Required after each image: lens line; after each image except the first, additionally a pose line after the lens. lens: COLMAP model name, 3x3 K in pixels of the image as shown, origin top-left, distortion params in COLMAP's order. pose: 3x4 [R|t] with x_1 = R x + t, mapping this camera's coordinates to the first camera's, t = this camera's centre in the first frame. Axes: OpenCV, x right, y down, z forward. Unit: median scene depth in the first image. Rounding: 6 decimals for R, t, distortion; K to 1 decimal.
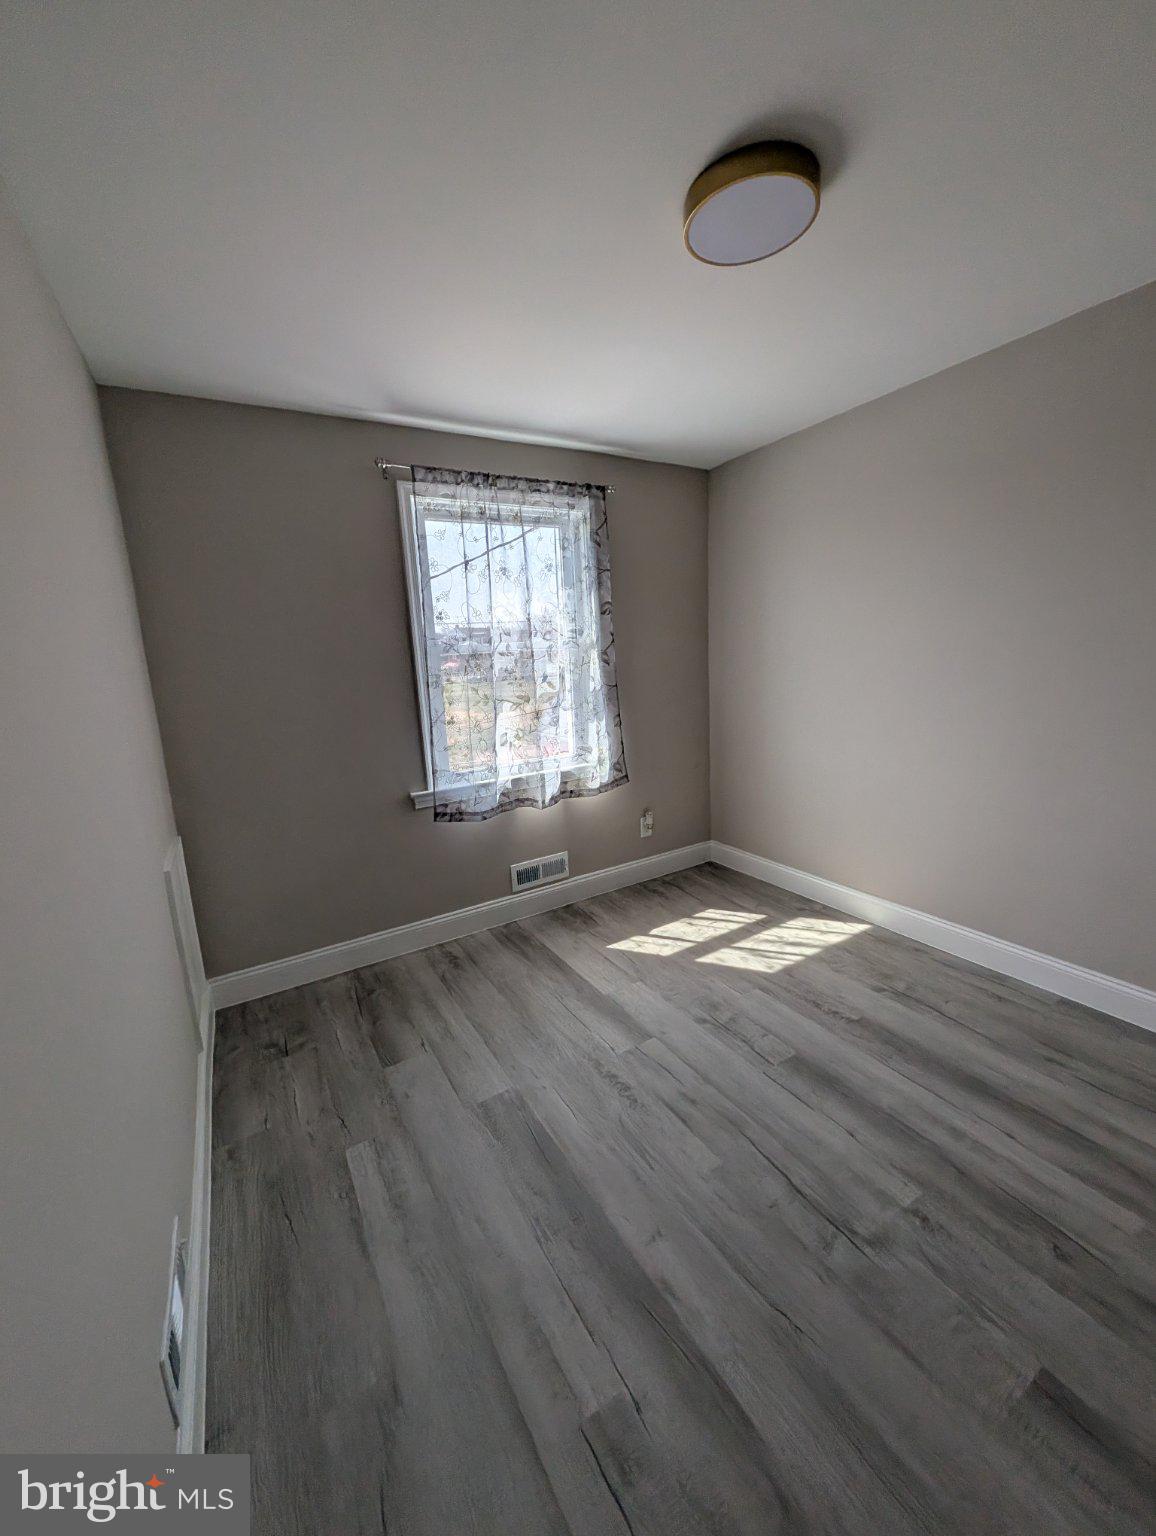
lens RADIAL K [[589.5, 0, 573.6], [0, 589.5, 772.6], [0, 0, 1]] dist [0.000338, -0.000194]
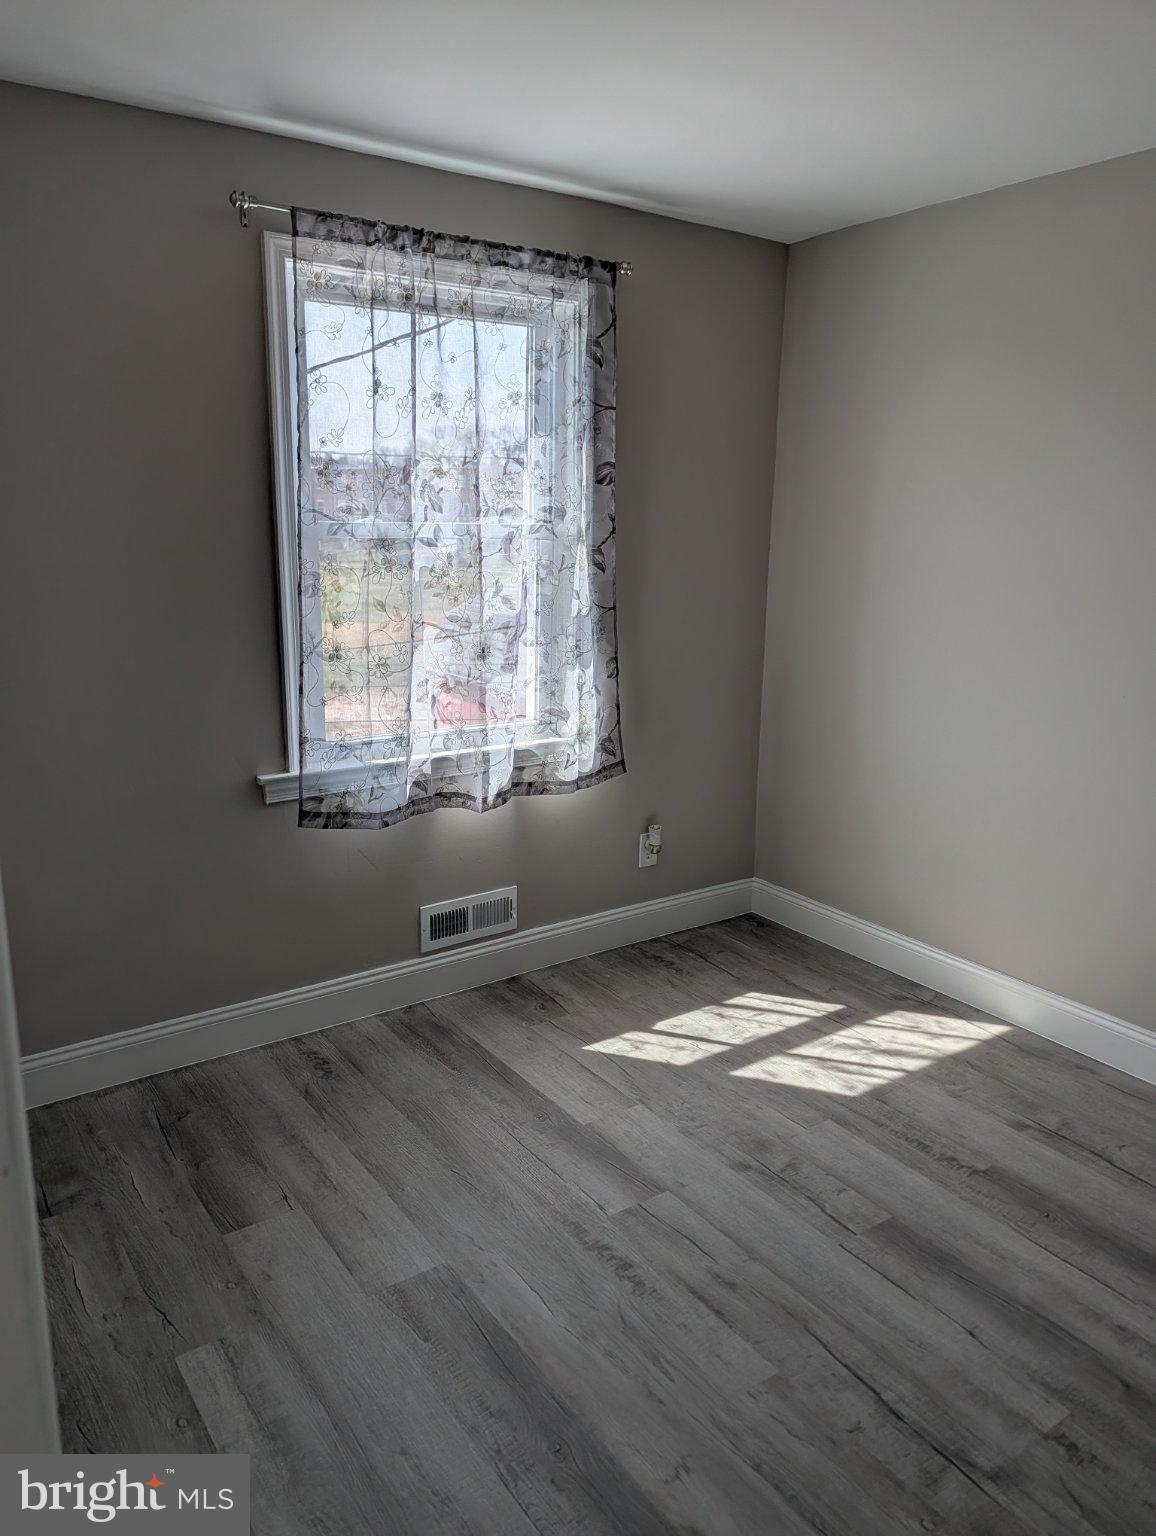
lens RADIAL K [[1099.5, 0, 578.0], [0, 1099.5, 768.0], [0, 0, 1]] dist [0.027897, -0.006306]
pose [[0.994878, 0.049340, 0.088223, -0.060714], [-0.051478, 0.998429, 0.022129, -0.012401], [-0.086992, -0.026557, 0.995855, -0.103024]]
